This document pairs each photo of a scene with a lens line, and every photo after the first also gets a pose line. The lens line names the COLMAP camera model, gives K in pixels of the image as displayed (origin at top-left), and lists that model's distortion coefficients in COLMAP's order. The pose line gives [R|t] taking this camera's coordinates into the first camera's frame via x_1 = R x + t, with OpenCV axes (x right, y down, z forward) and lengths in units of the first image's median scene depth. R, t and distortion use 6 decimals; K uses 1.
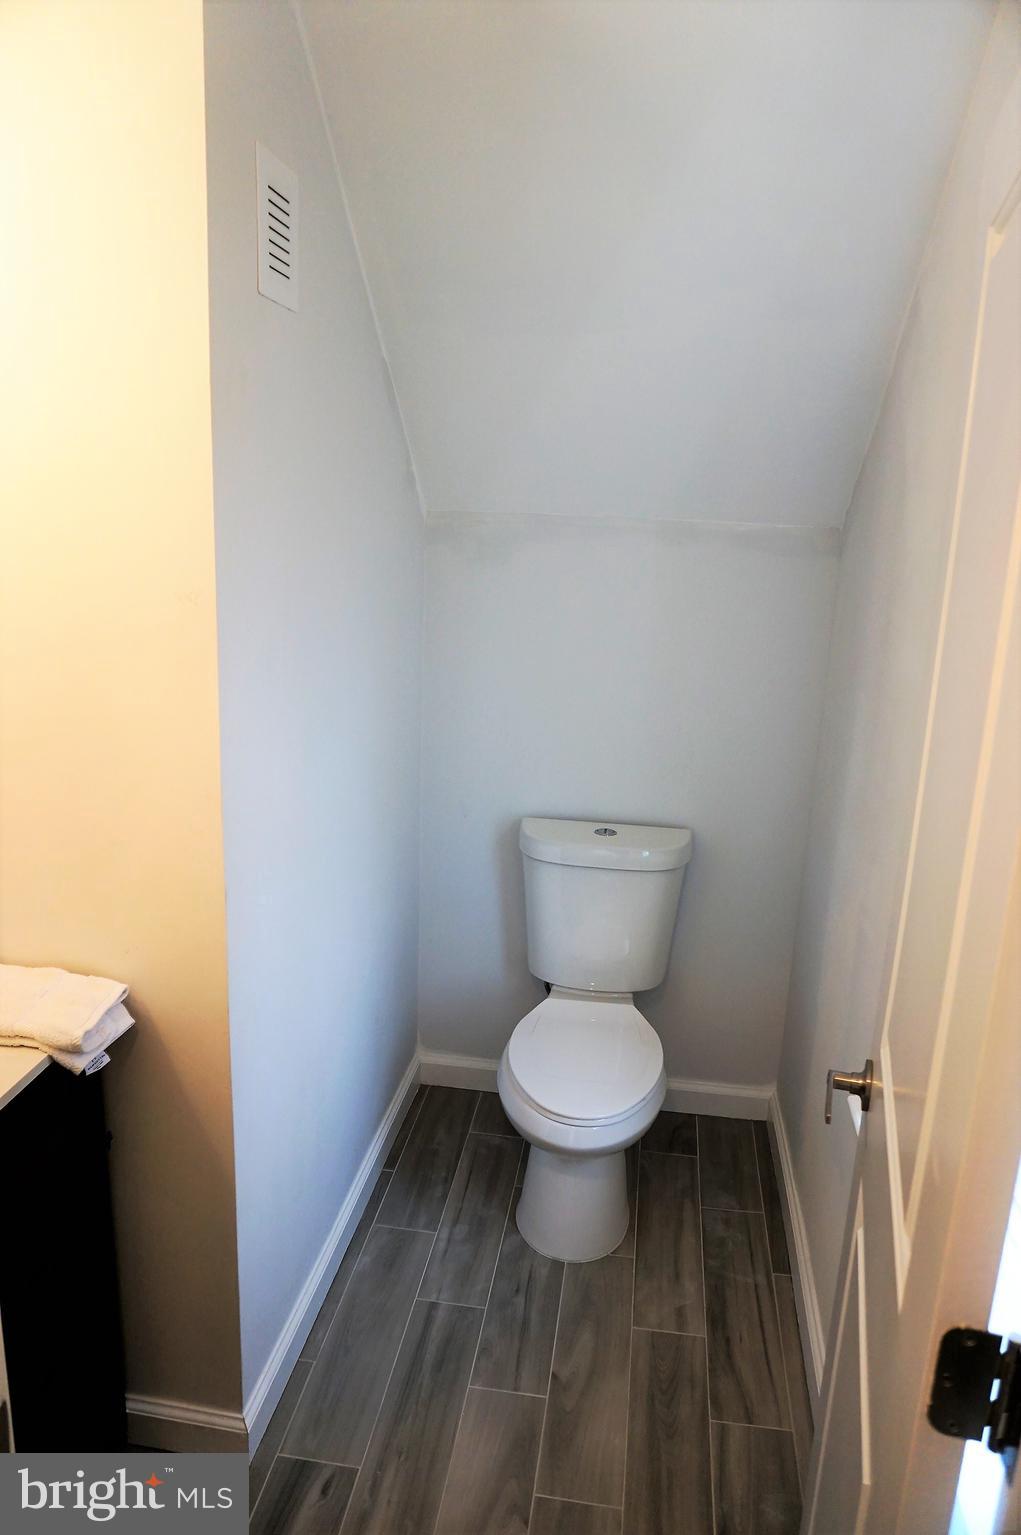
lens RADIAL K [[1037.0, 0, 510.5], [0, 1037.0, 767.5], [0, 0, 1]] dist [-0.045031, 0.037590]
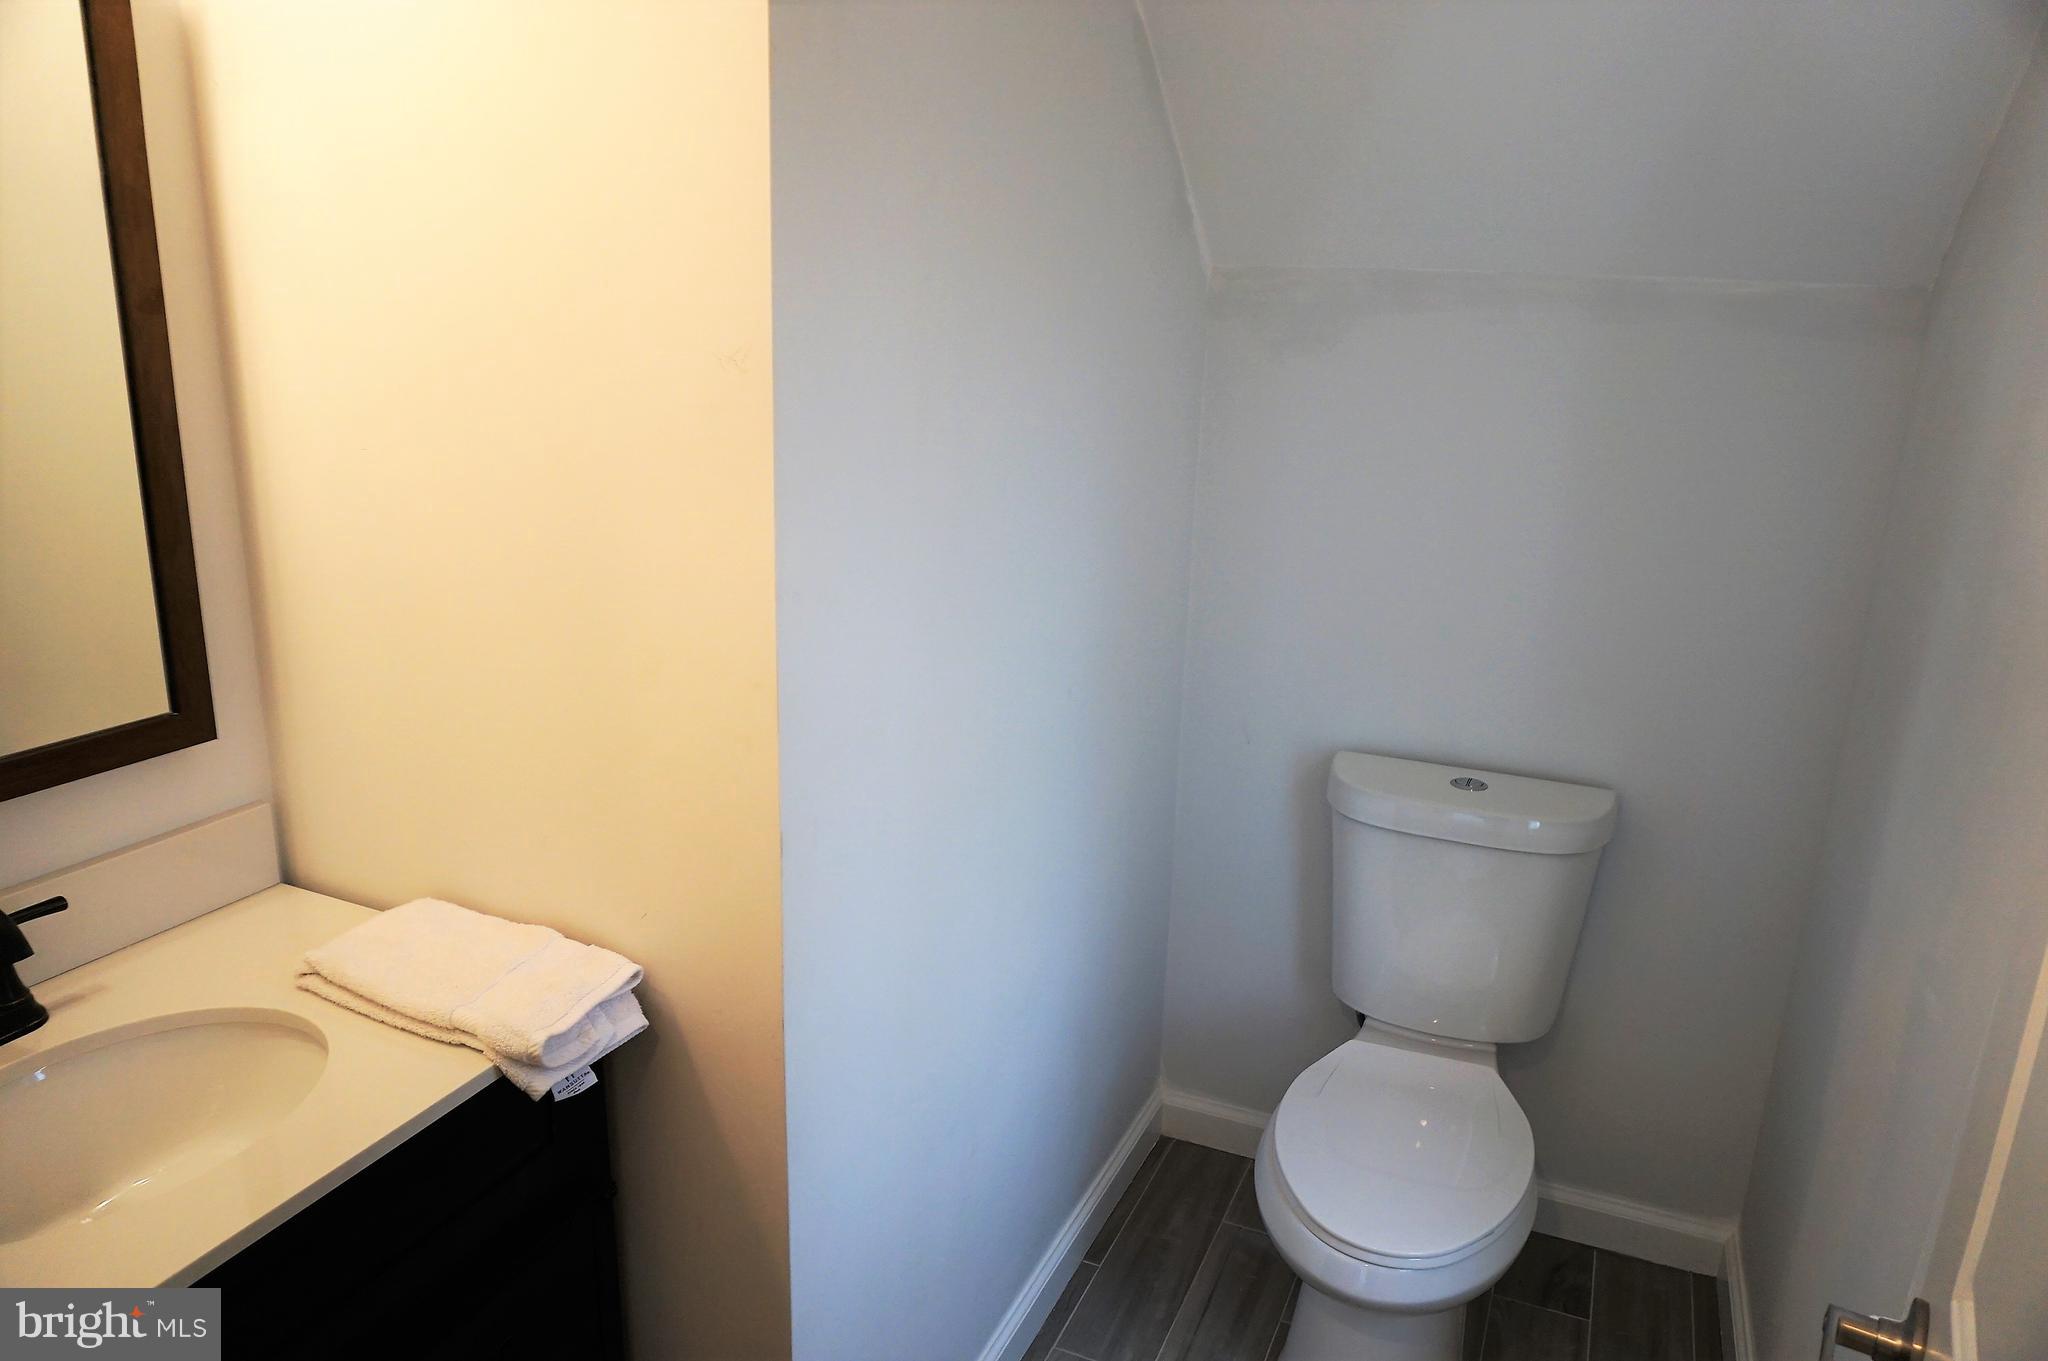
lens RADIAL K [[1383.5, 0, 1024.0], [0, 1383.5, 680.5], [0, 0, 1]] dist [-0.045031, 0.037590]
pose [[0.964754, 0.065133, -0.254967, 0.042305], [-0.061943, 0.997869, 0.020529, -0.000511], [0.255761, -0.004012, 0.966732, 0.135166]]
